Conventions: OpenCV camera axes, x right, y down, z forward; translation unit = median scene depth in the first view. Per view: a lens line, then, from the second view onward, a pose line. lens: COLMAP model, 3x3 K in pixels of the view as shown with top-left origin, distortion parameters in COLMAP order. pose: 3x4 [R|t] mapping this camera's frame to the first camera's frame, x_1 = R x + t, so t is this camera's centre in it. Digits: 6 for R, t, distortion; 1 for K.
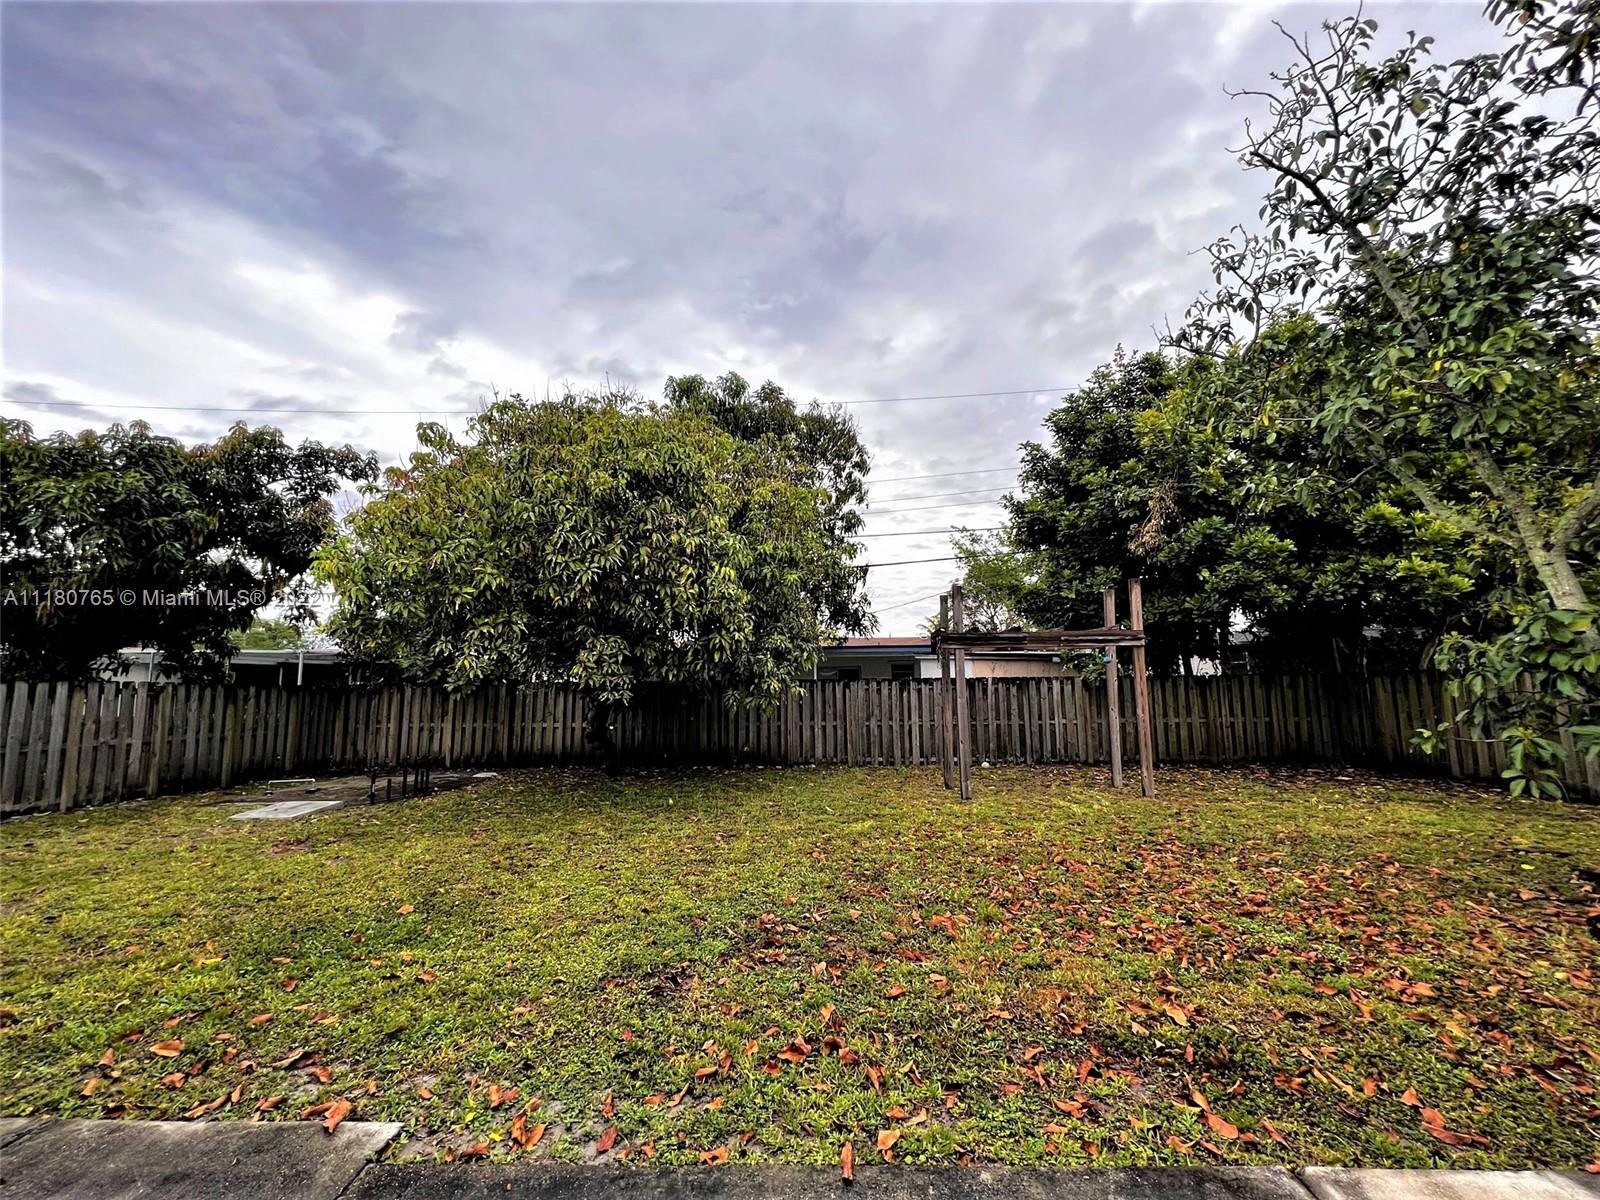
lens RADIAL K [[636.4, 0, 801.9], [0, 636.4, 609.7], [0, 0, 1]] dist [0.003134, 0.000055]
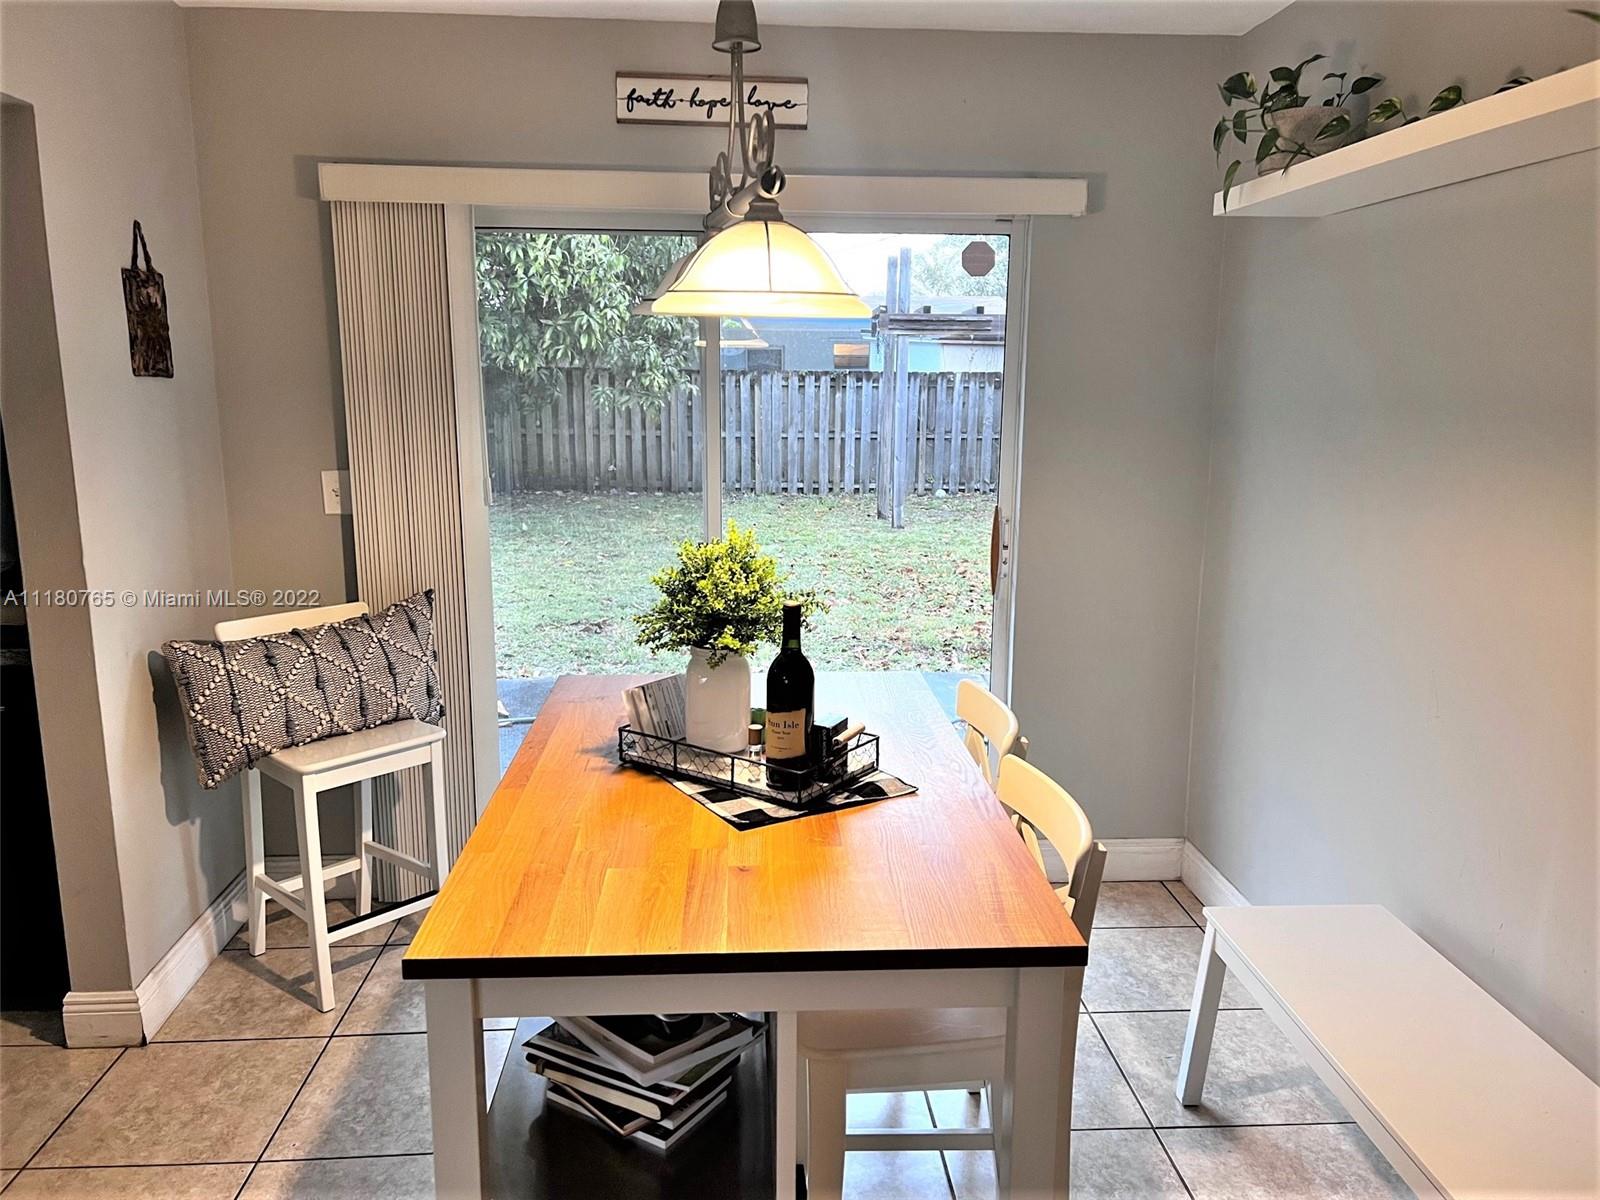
lens RADIAL K [[1197.9, 0, 802.9], [0, 1197.9, 604.3], [0, 0, 1]] dist [0.049230, -0.067410]
pose [[0.994975, 0.001969, 0.100100, -0.009262], [-0.032323, 0.952589, 0.302539, -0.047006], [-0.094759, -0.304254, 0.947866, -0.330015]]
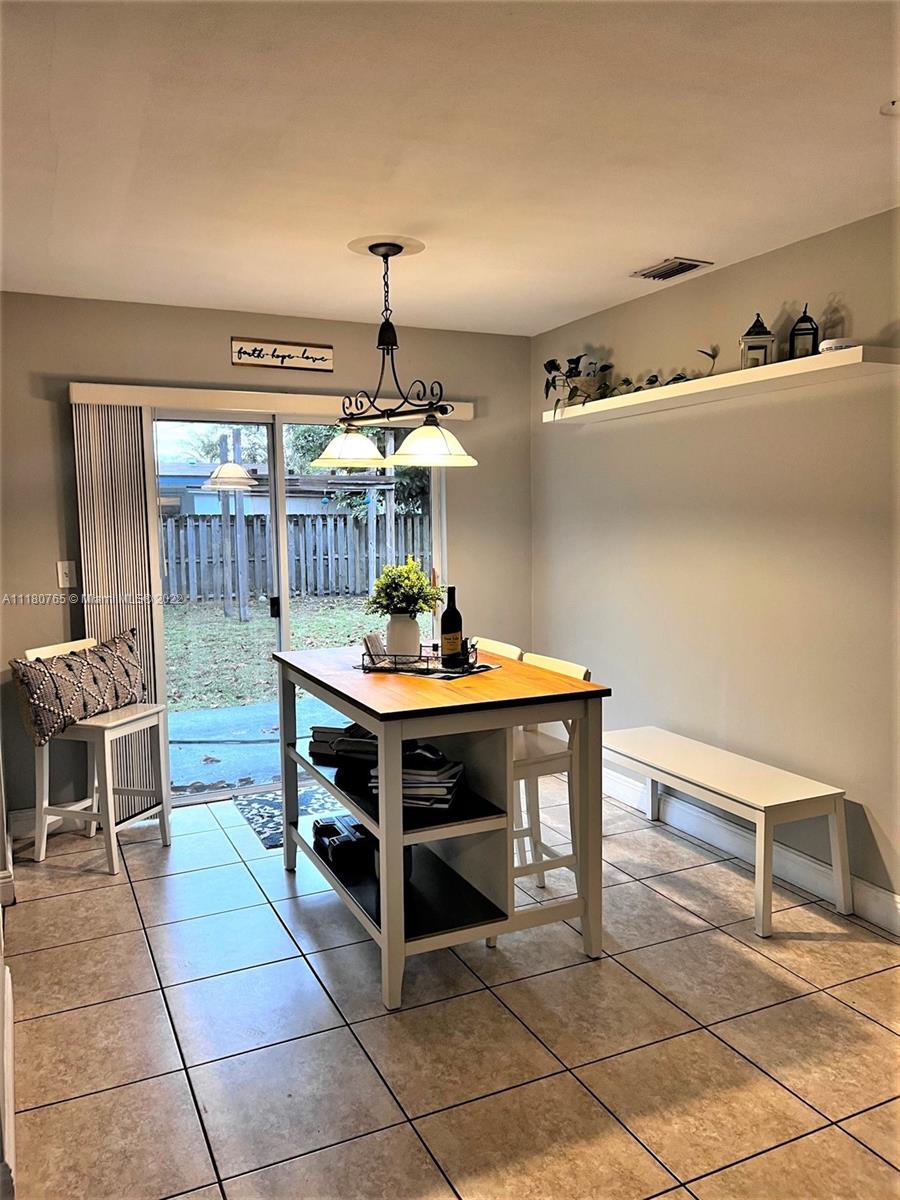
lens RADIAL K [[898.4, 0, 450.9], [0, 898.4, 606.9], [0, 0, 1]] dist [0.049230, -0.067410]
pose [[0.888211, -0.044472, 0.457277, -0.109267], [-0.052193, 0.979093, 0.196602, -0.047056], [-0.456461, -0.198491, 0.867321, -0.410080]]
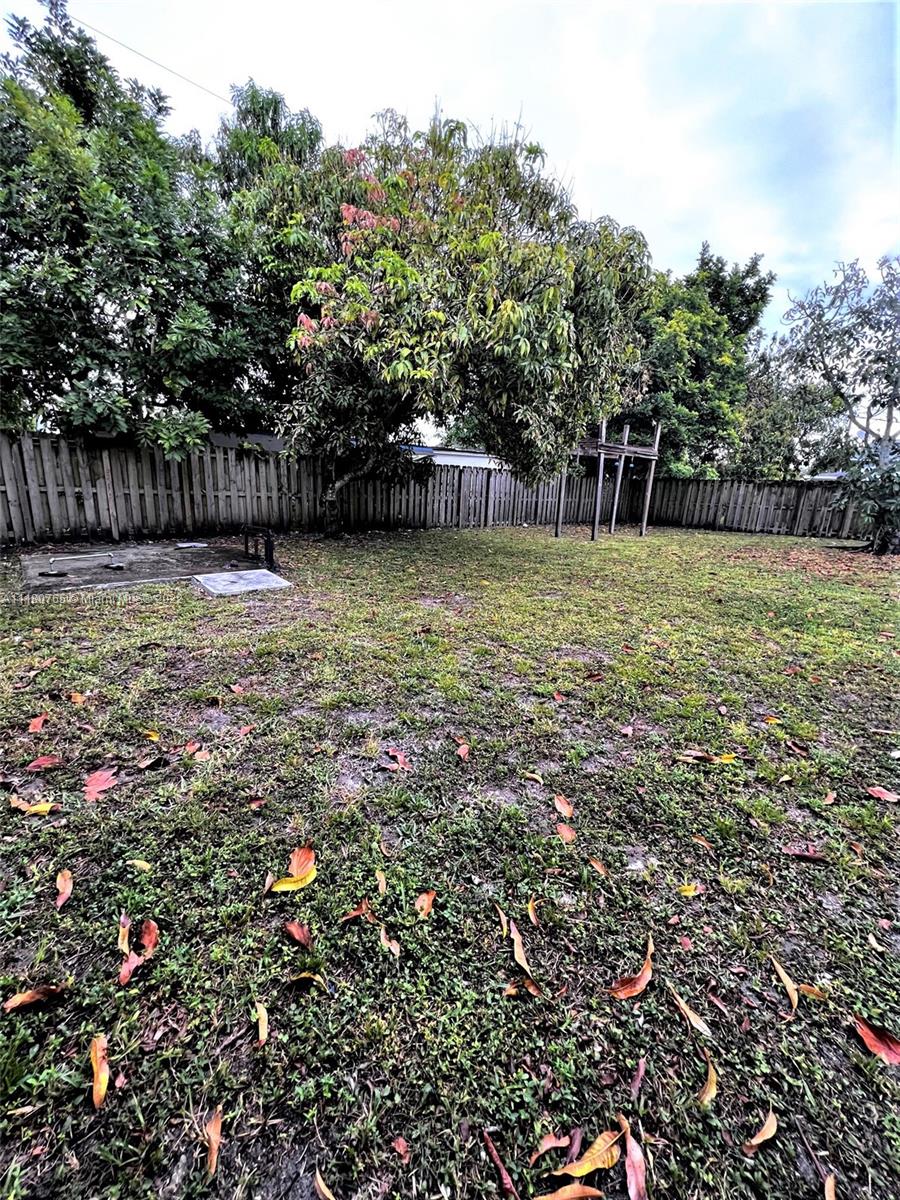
lens RADIAL K [[477.3, 0, 450.4], [0, 477.3, 599.0], [0, 0, 1]] dist [0.003134, 0.000055]
pose [[0.712559, -0.125391, 0.690316, -0.692565], [-0.134594, 0.941197, 0.309893, 0.065585], [-0.688581, -0.313729, 0.653781, 0.263577]]
